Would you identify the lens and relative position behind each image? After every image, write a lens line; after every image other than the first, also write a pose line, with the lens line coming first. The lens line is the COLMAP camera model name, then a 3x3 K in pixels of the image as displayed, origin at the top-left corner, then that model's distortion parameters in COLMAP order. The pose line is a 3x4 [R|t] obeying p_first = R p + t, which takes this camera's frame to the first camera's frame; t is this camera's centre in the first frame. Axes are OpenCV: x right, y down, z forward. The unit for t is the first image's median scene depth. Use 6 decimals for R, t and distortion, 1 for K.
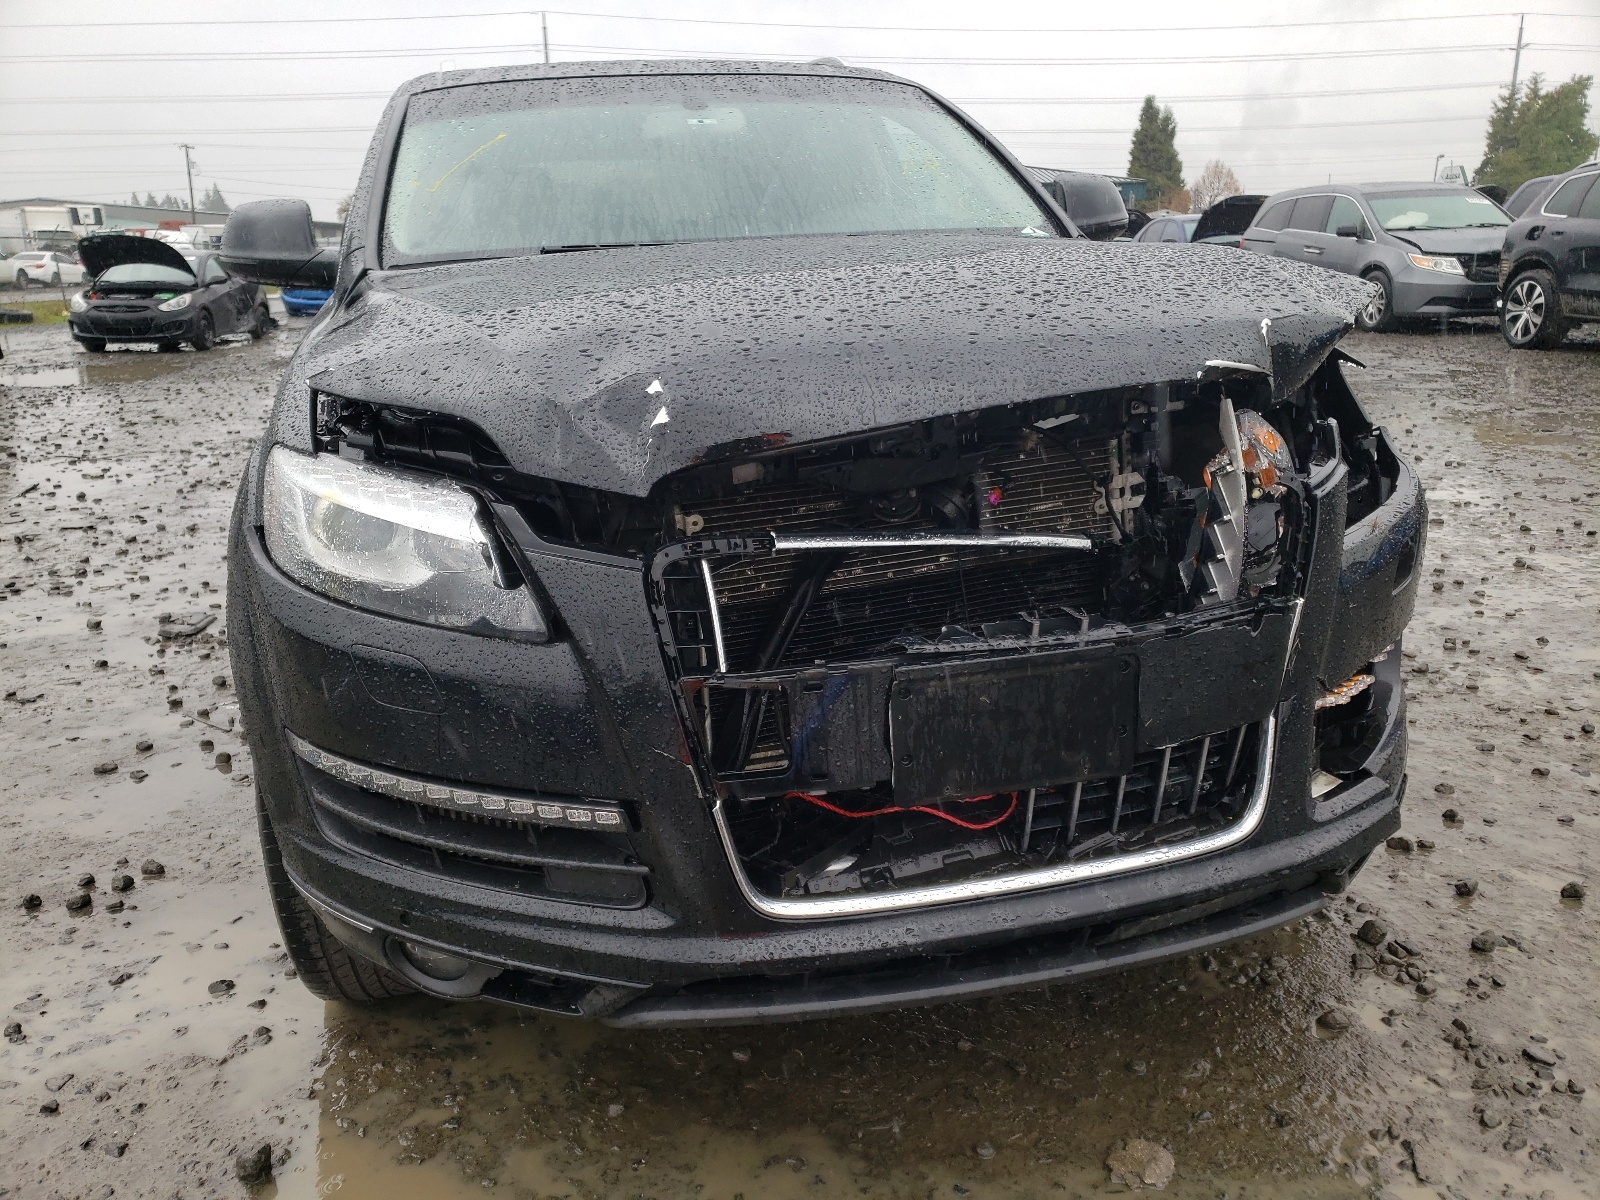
lens RADIAL K [[1309.1, 0, 800.0], [0, 1309.1, 600.0], [0, 0, 1]] dist [-0.002412, -0.012522]
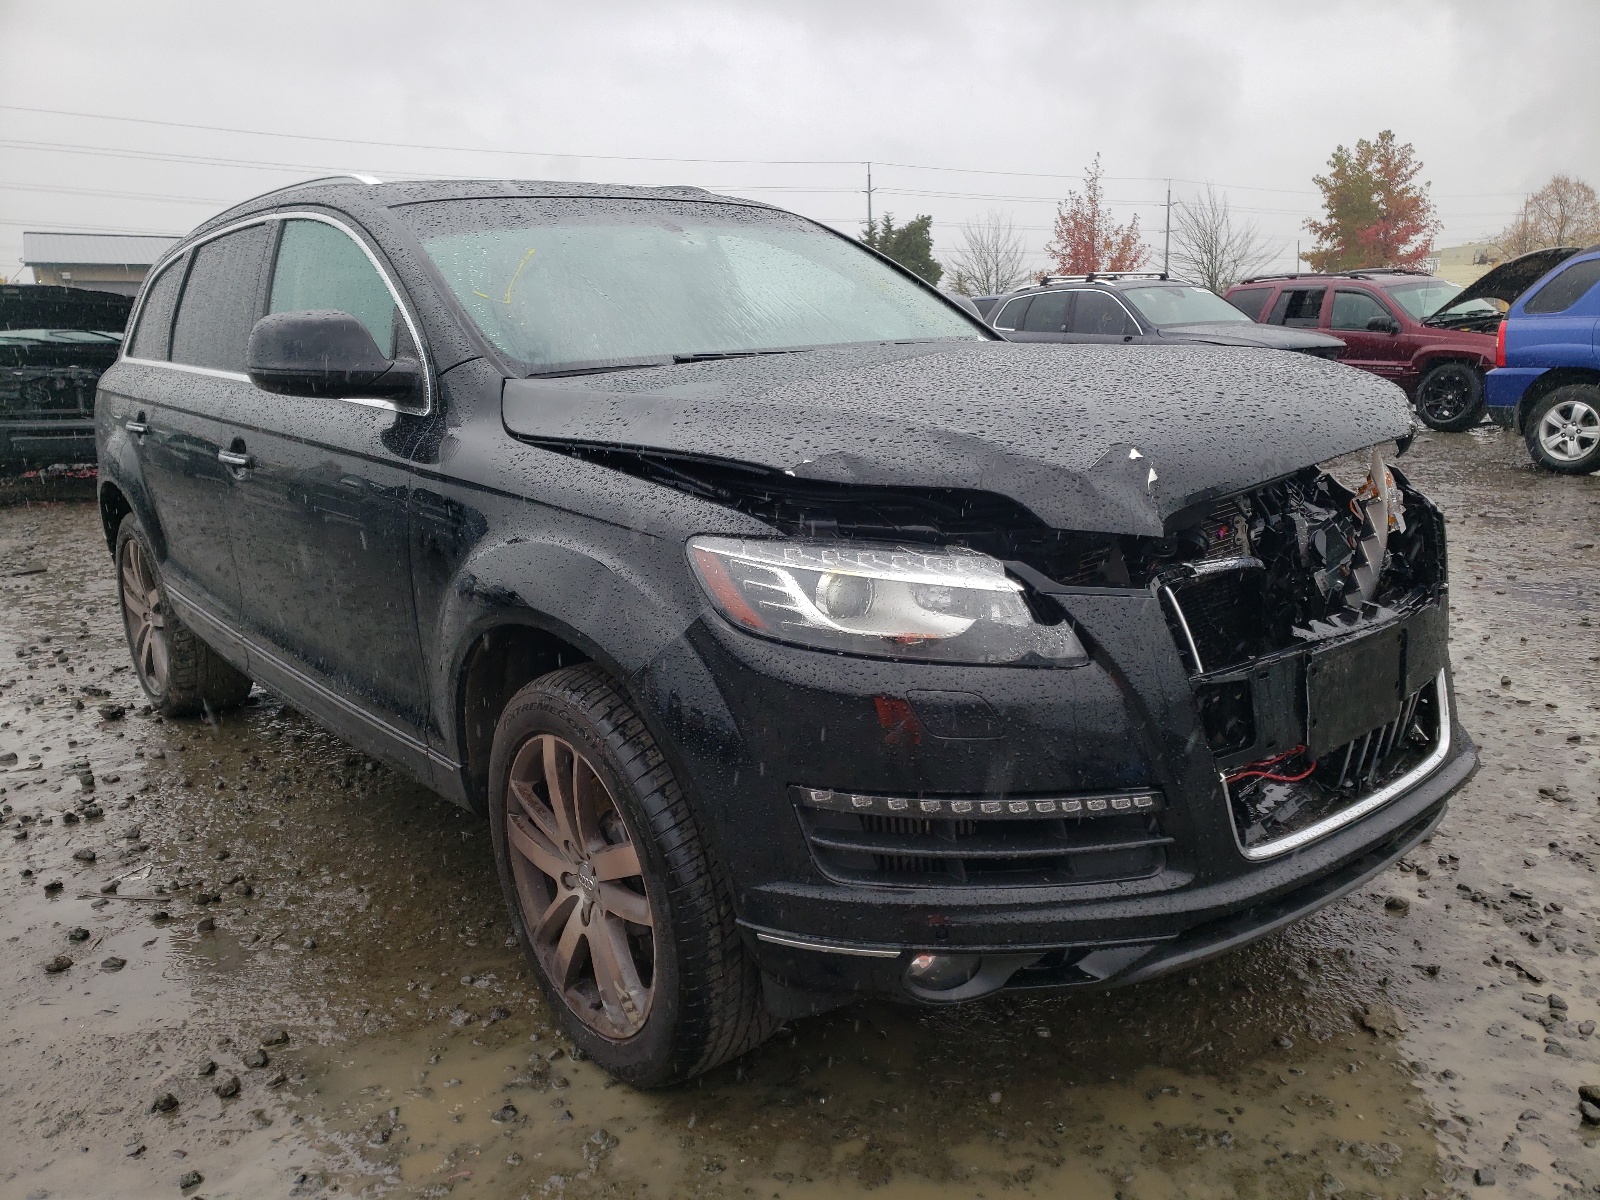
lens RADIAL K [[1309.1, 0, 800.0], [0, 1309.1, 600.0], [0, 0, 1]] dist [-0.002412, -0.012522]
pose [[0.895269, -0.091651, 0.435997, -0.932146], [0.128046, 0.990255, -0.054765, 0.005108], [-0.426729, 0.104857, 0.898280, 0.015070]]
